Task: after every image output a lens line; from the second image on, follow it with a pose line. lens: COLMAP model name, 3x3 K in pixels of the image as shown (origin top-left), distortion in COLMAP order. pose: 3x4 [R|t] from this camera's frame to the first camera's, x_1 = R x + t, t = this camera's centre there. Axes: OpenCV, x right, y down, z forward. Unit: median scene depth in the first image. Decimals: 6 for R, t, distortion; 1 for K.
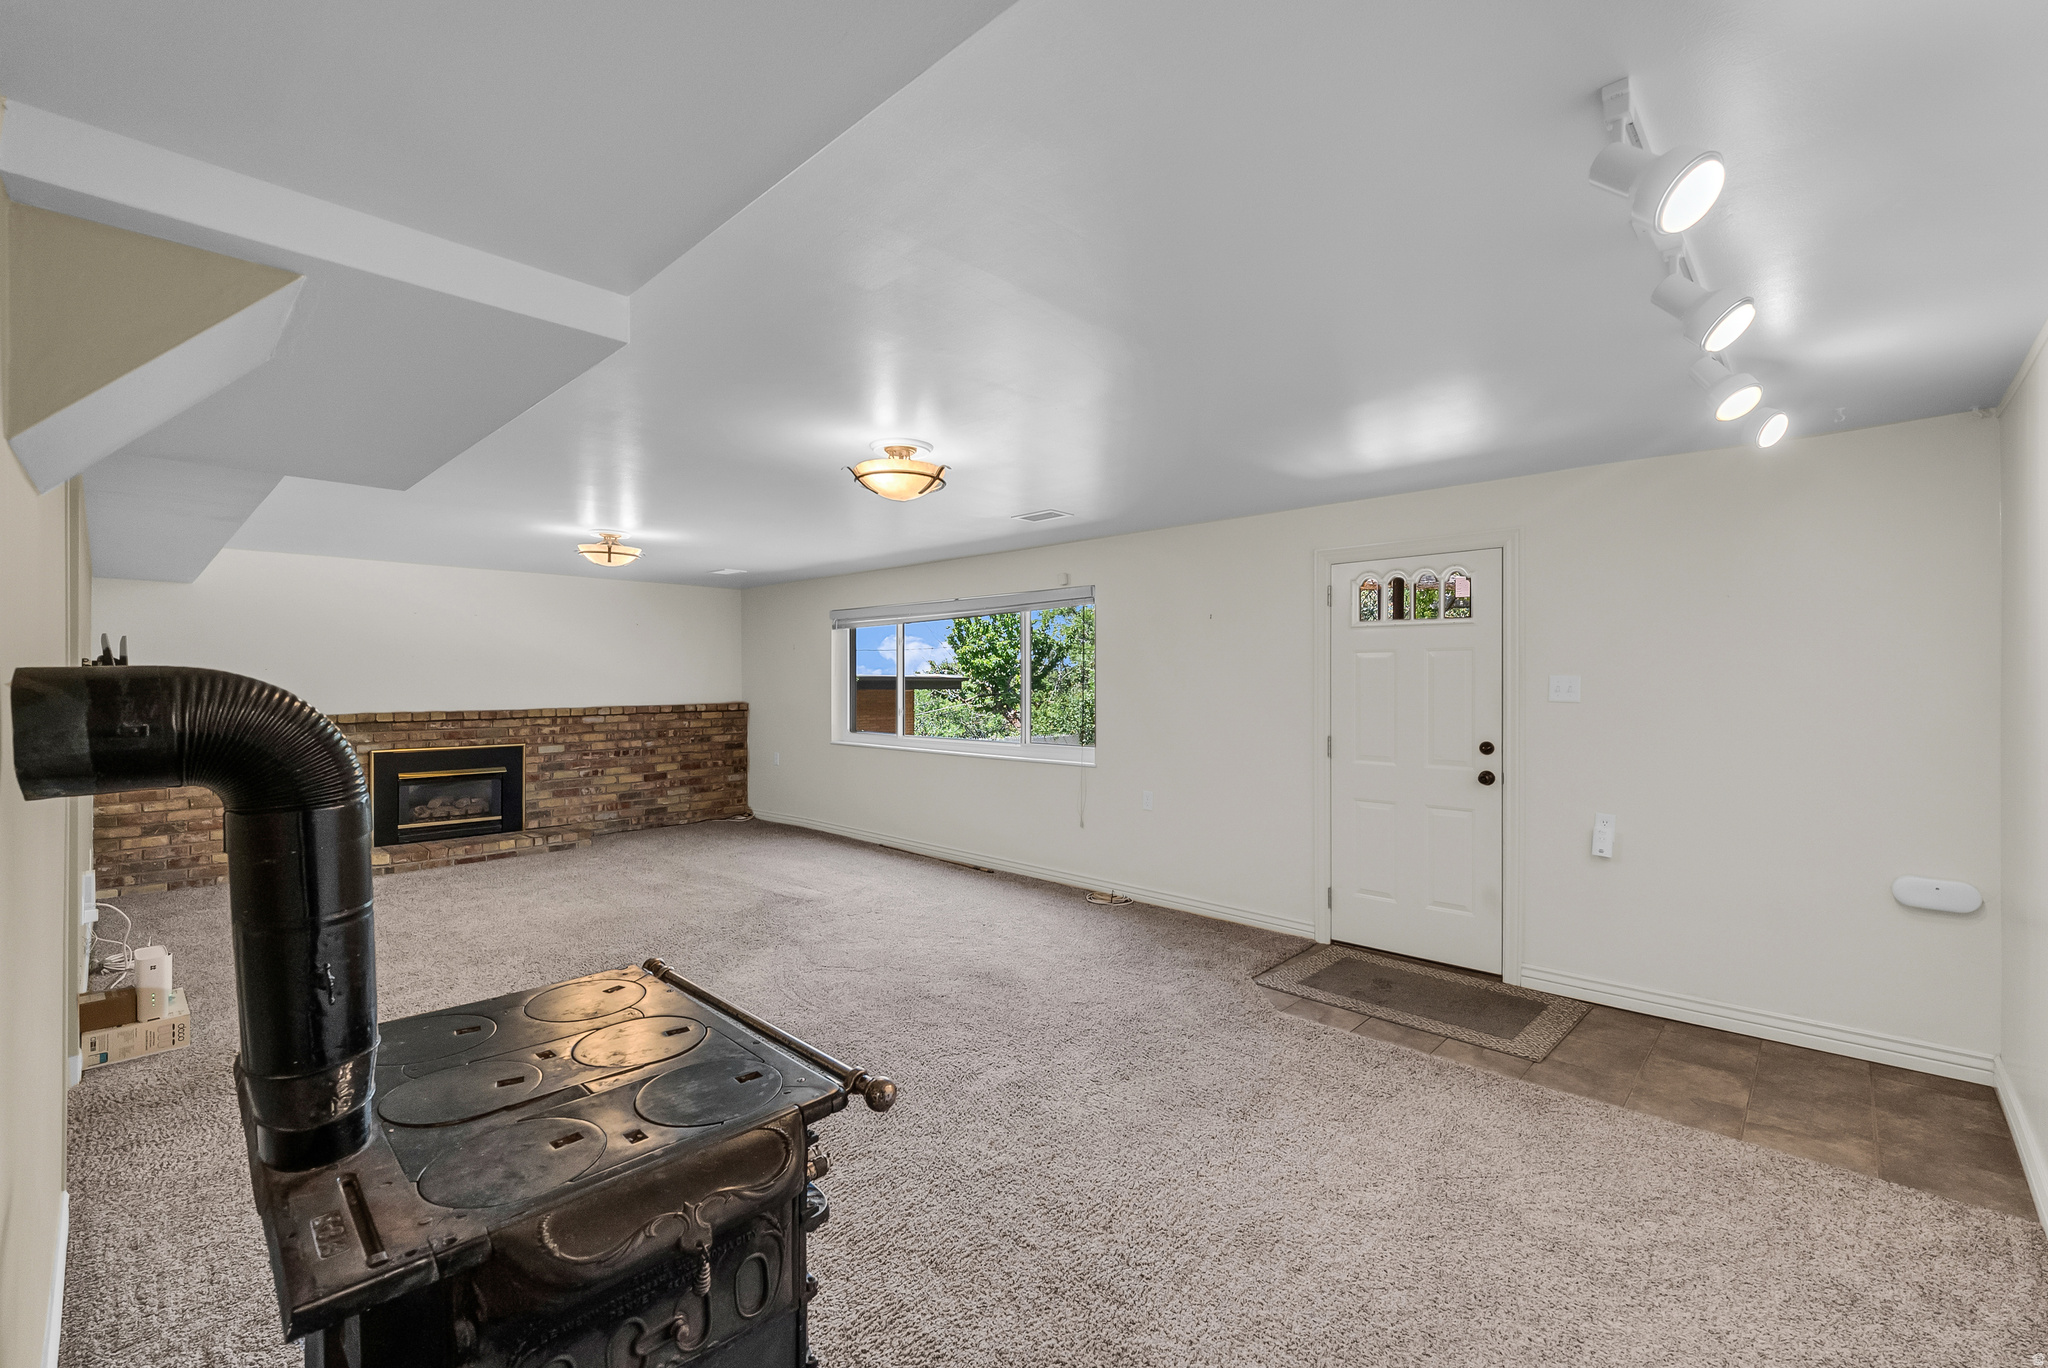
lens RADIAL K [[869.2, 0, 1024.0], [0, 869.2, 684.0], [0, 0, 1]] dist [-0.001251, -0.000100]
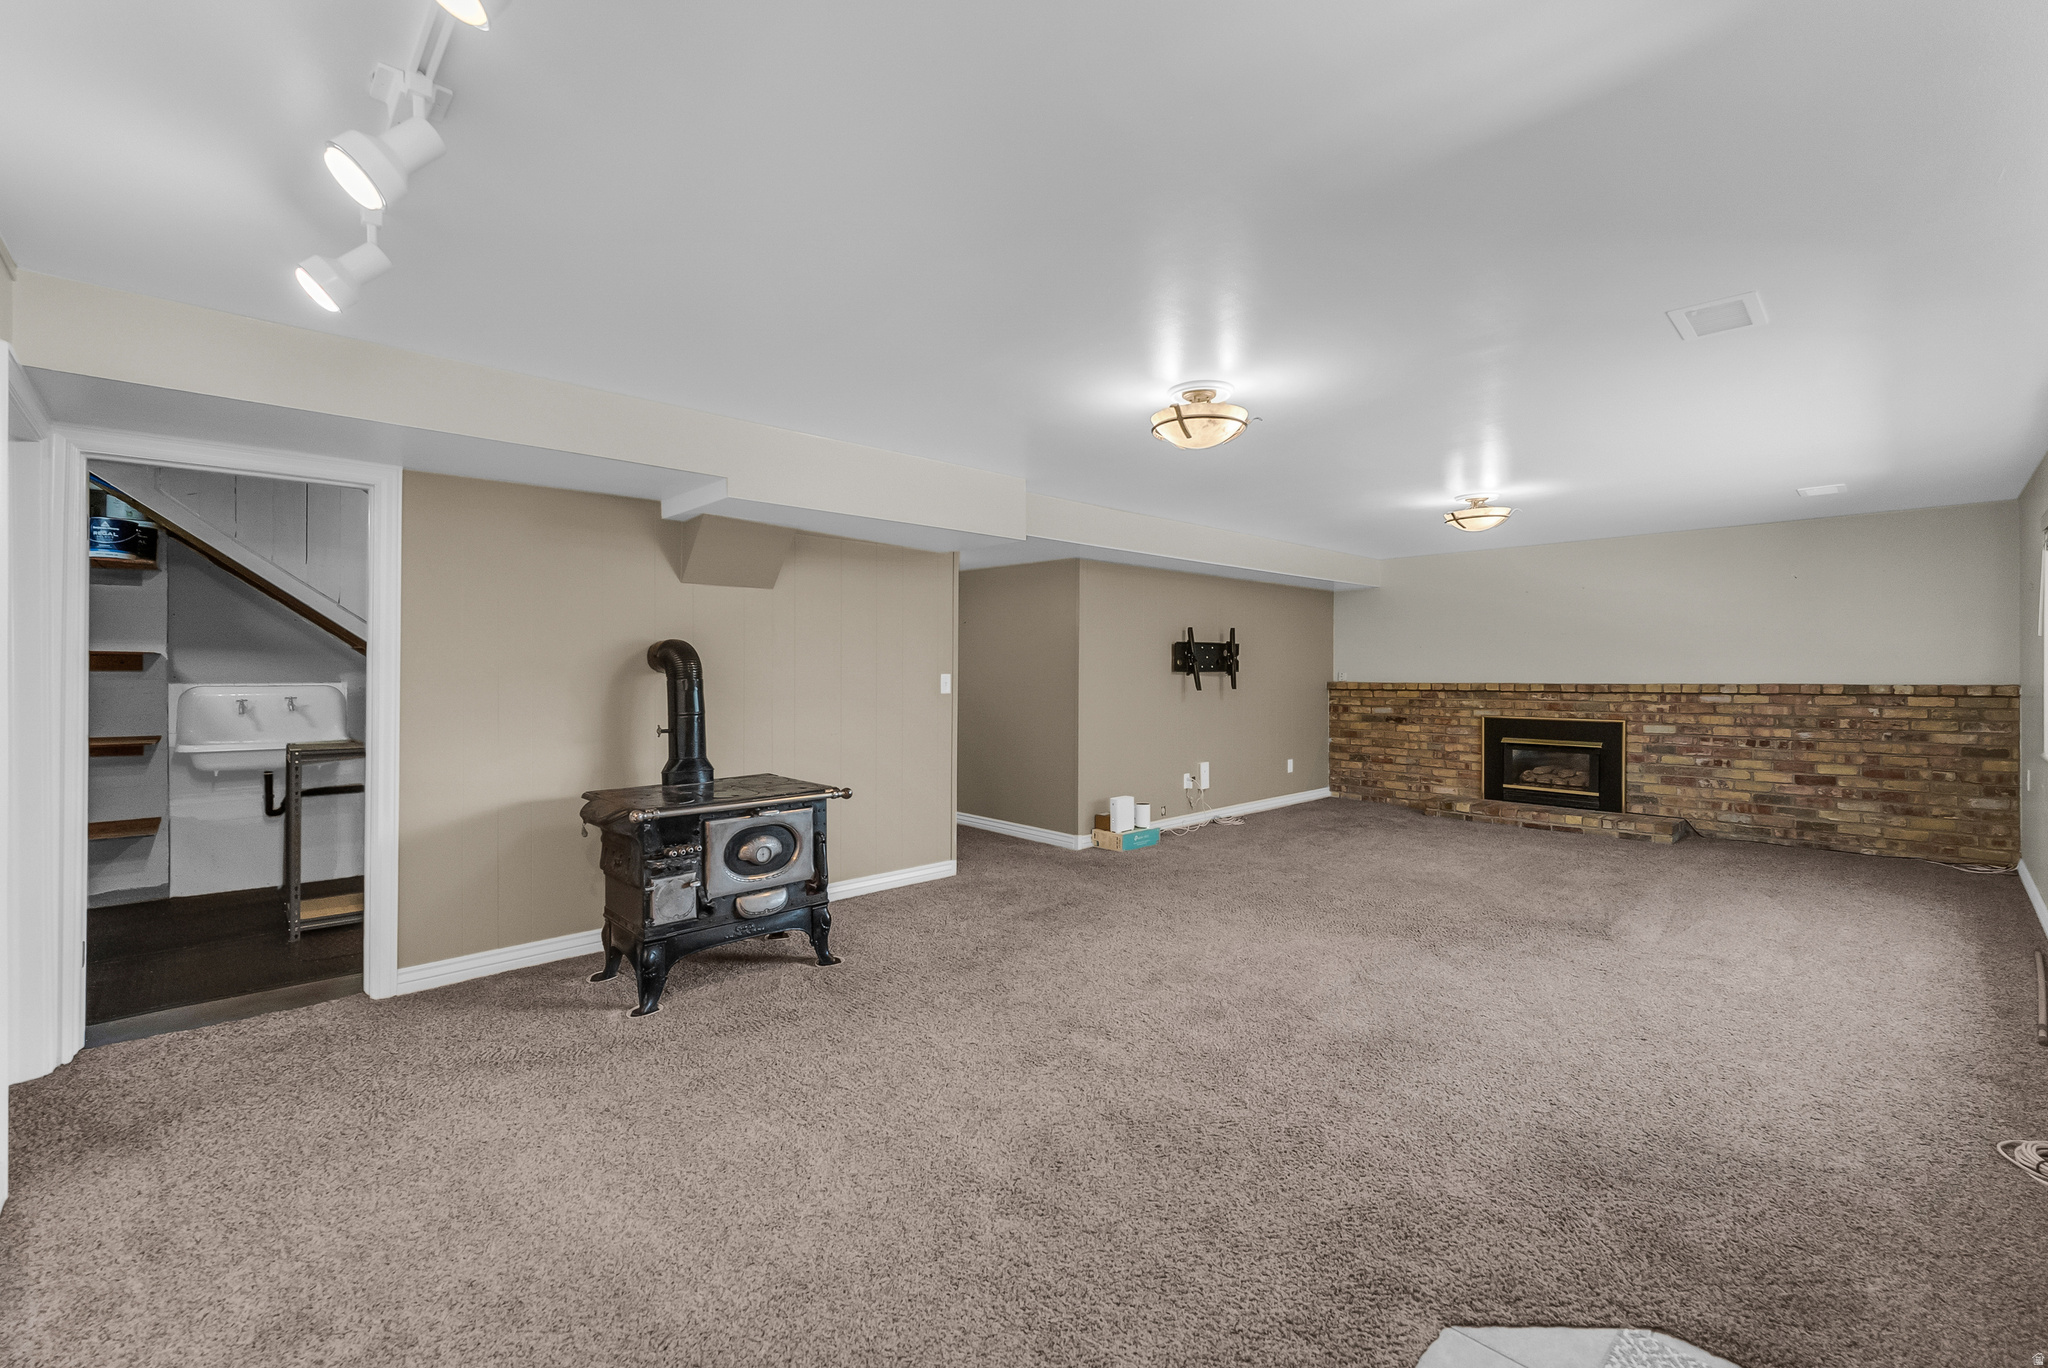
lens RADIAL K [[869.2, 0, 1024.0], [0, 869.2, 684.0], [0, 0, 1]] dist [-0.001251, -0.000100]
pose [[-0.054381, 0.019397, -0.998332, 0.374297], [-0.001681, 0.999808, 0.019517, 0.011852], [0.998519, 0.002740, -0.054337, 0.388878]]
